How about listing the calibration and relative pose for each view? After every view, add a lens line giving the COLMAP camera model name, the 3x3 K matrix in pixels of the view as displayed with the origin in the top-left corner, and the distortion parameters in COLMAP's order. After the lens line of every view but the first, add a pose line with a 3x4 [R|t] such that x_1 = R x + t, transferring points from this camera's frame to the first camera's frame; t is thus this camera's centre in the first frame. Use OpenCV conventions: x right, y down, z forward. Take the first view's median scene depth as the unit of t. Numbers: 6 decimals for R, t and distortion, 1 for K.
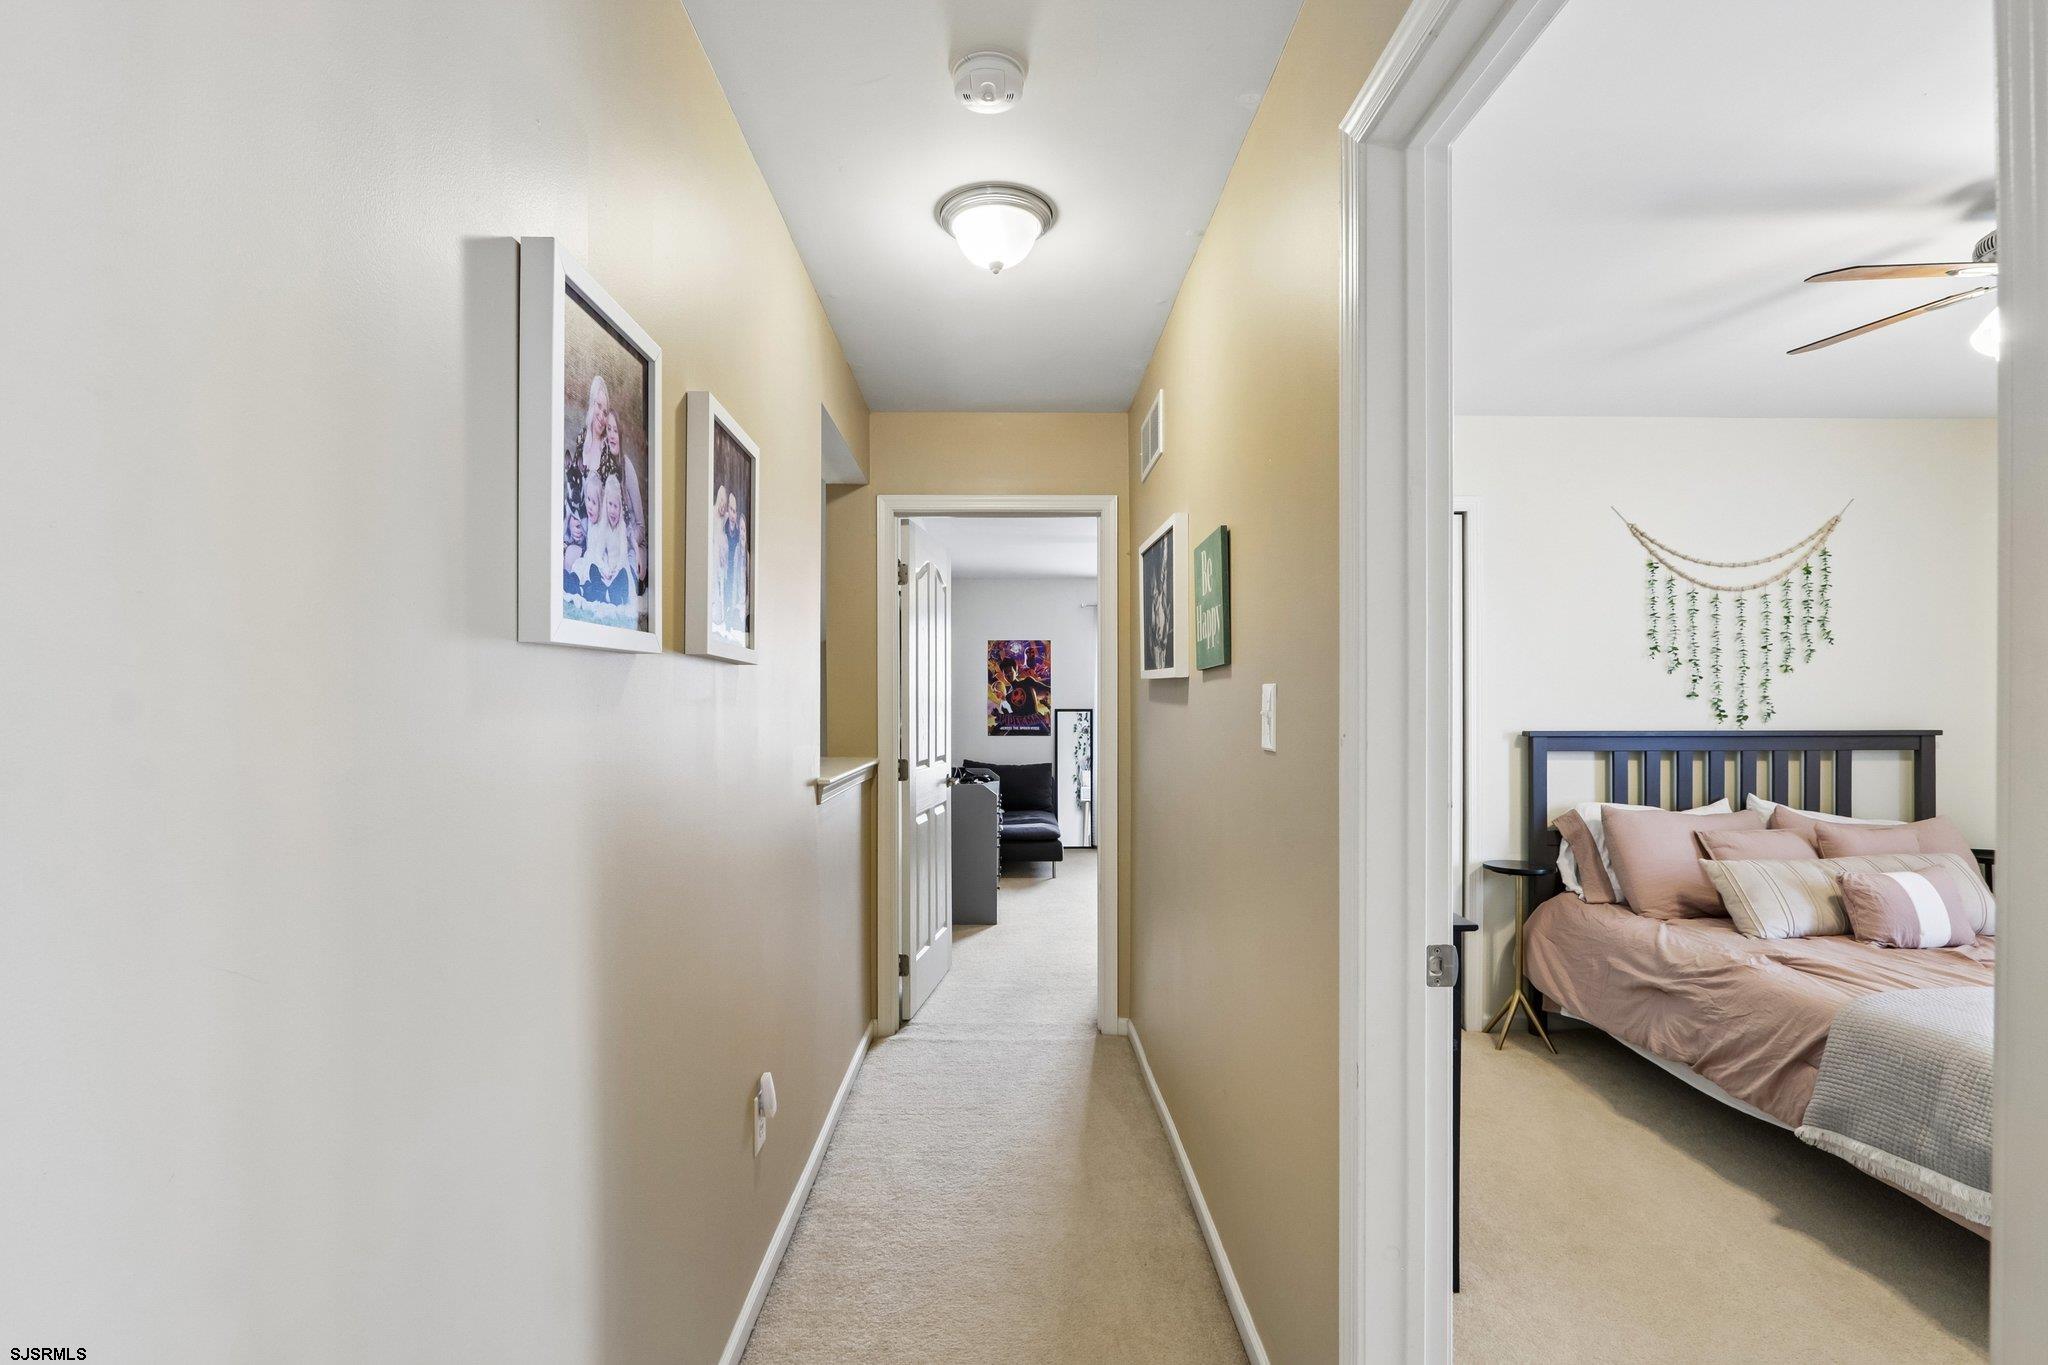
lens RADIAL K [[954.3, 0, 1015.1], [0, 954.3, 701.6], [0, 0, 1]] dist [-0.010185, 0.000550]
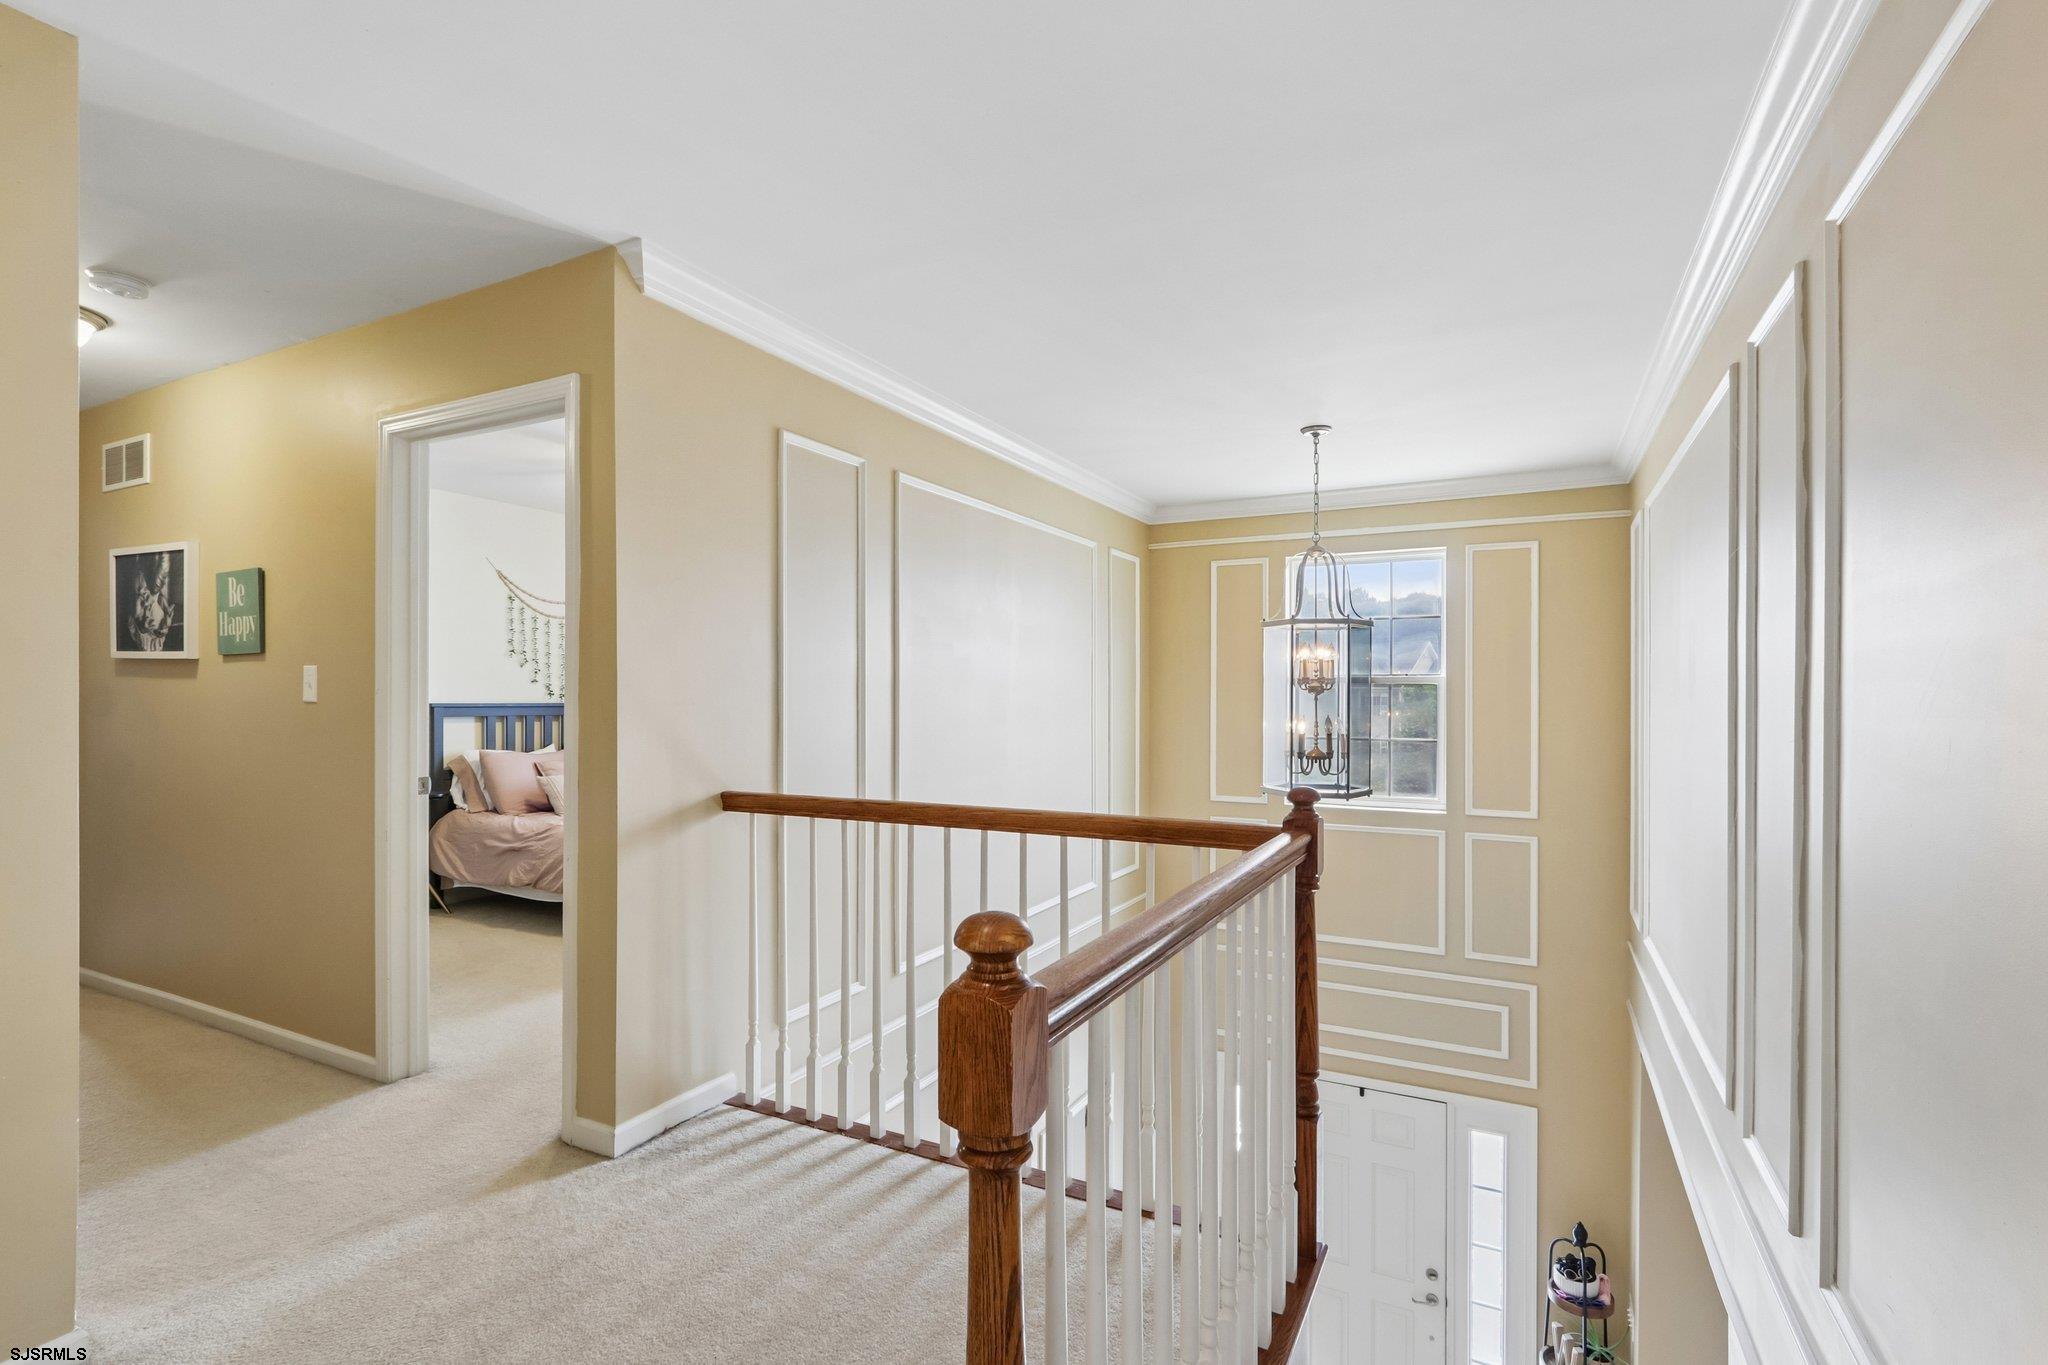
lens RADIAL K [[954.3, 0, 1035.9], [0, 954.3, 706.9], [0, 0, 1]] dist [-0.010185, 0.000550]
pose [[0.459741, -0.004596, 0.888041, -0.346849], [-0.007878, 0.999926, 0.009254, 0.015980], [-0.888018, -0.011250, 0.459671, -0.524173]]
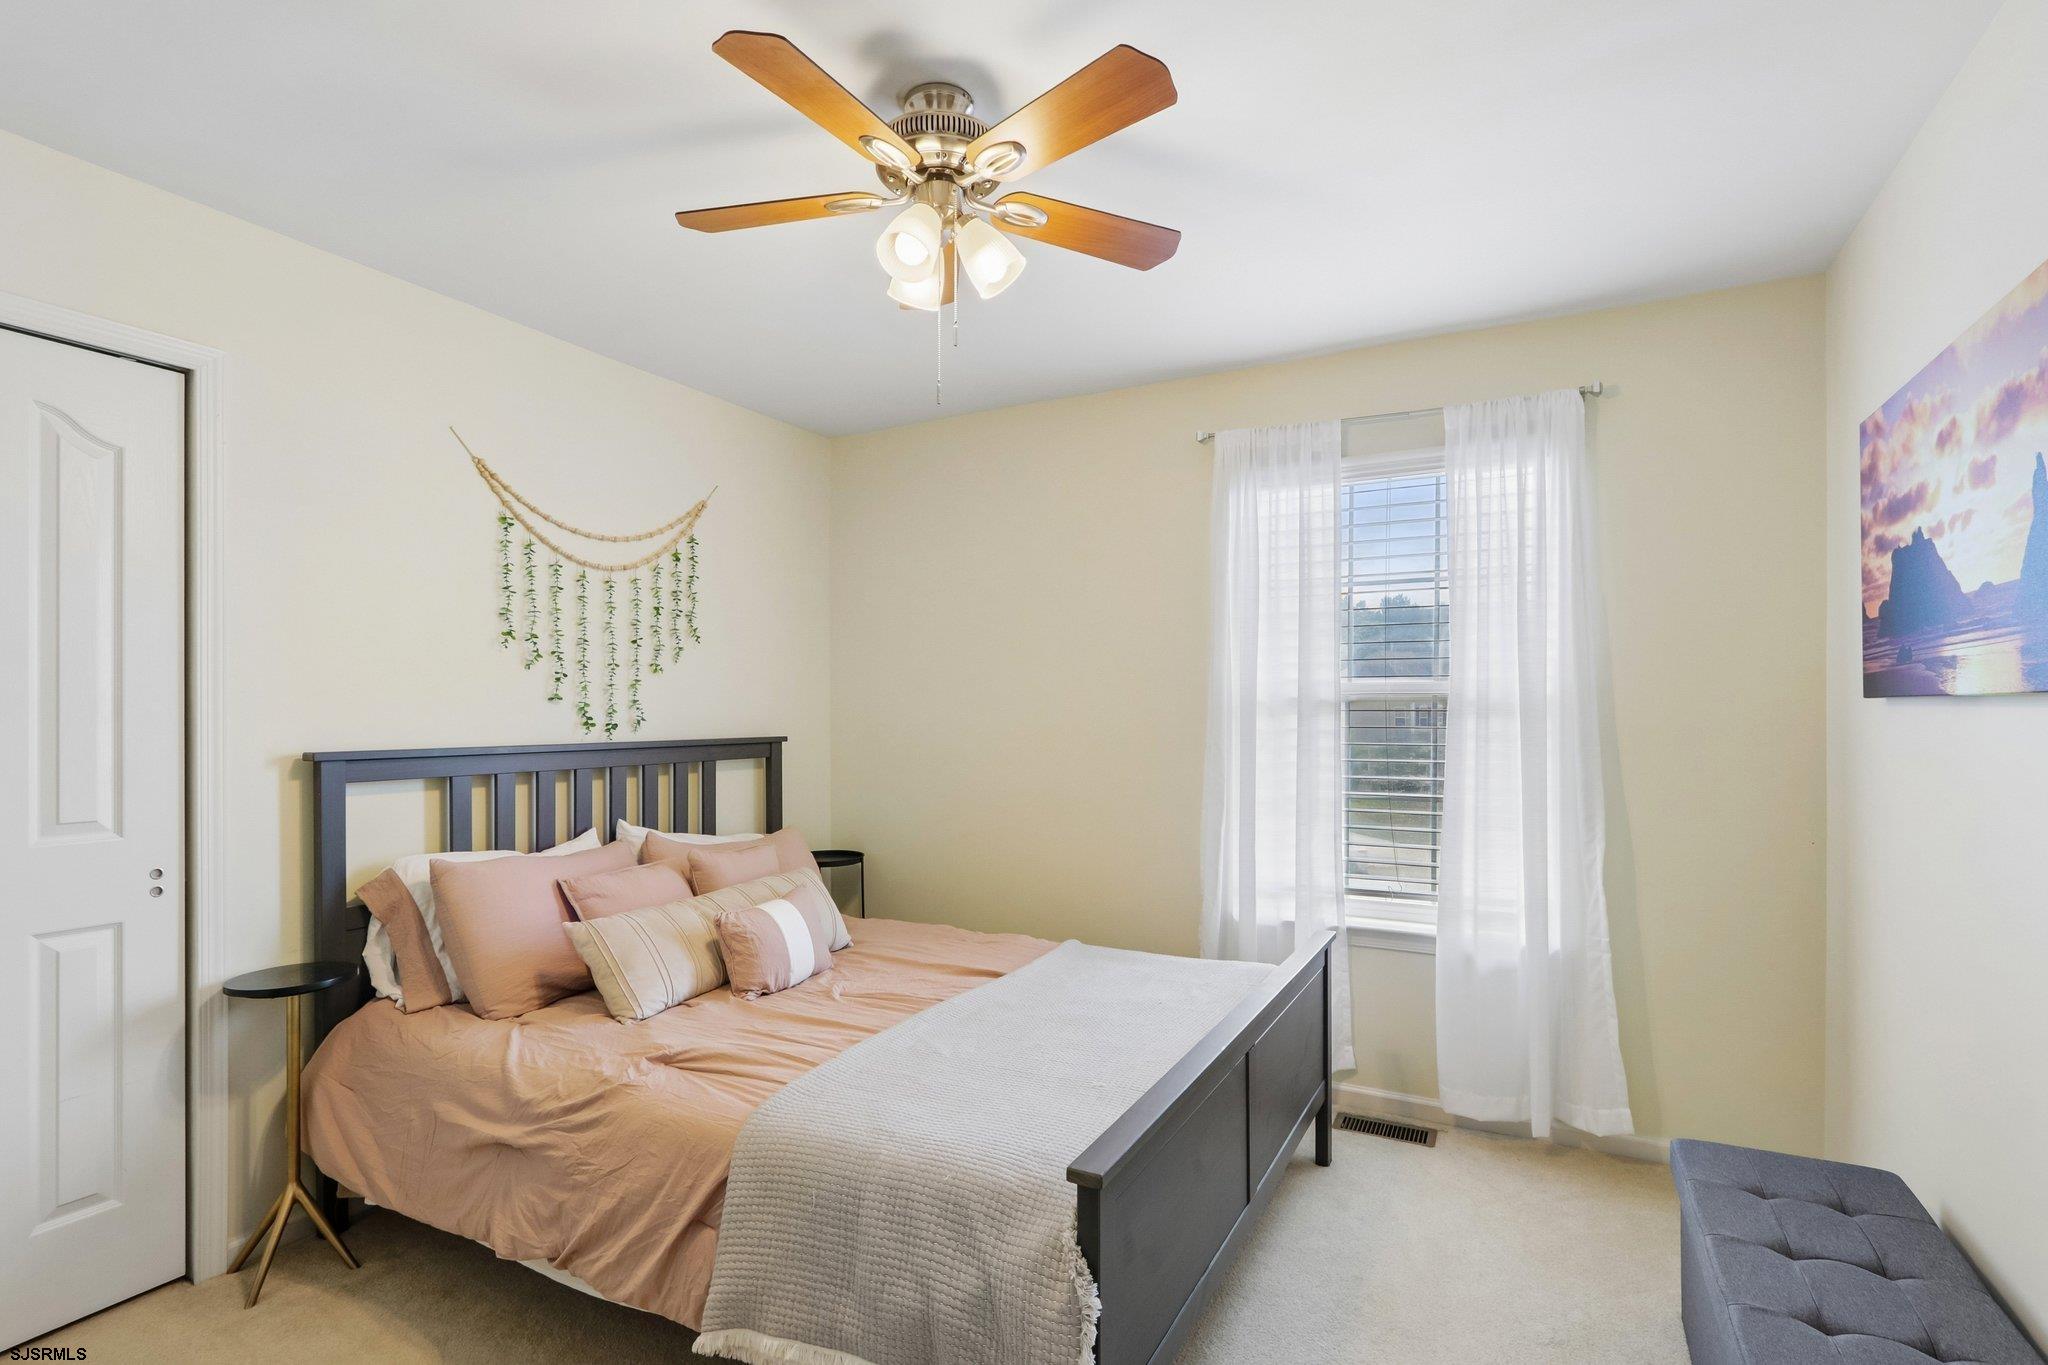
lens RADIAL K [[954.3, 0, 1028.1], [0, 954.3, 717.8], [0, 0, 1]] dist [-0.010185, 0.000550]
pose [[0.474291, -0.004936, 0.880354, 0.224465], [-0.006174, 0.999941, 0.008933, 0.000023], [-0.880347, -0.009672, 0.474232, 0.308097]]
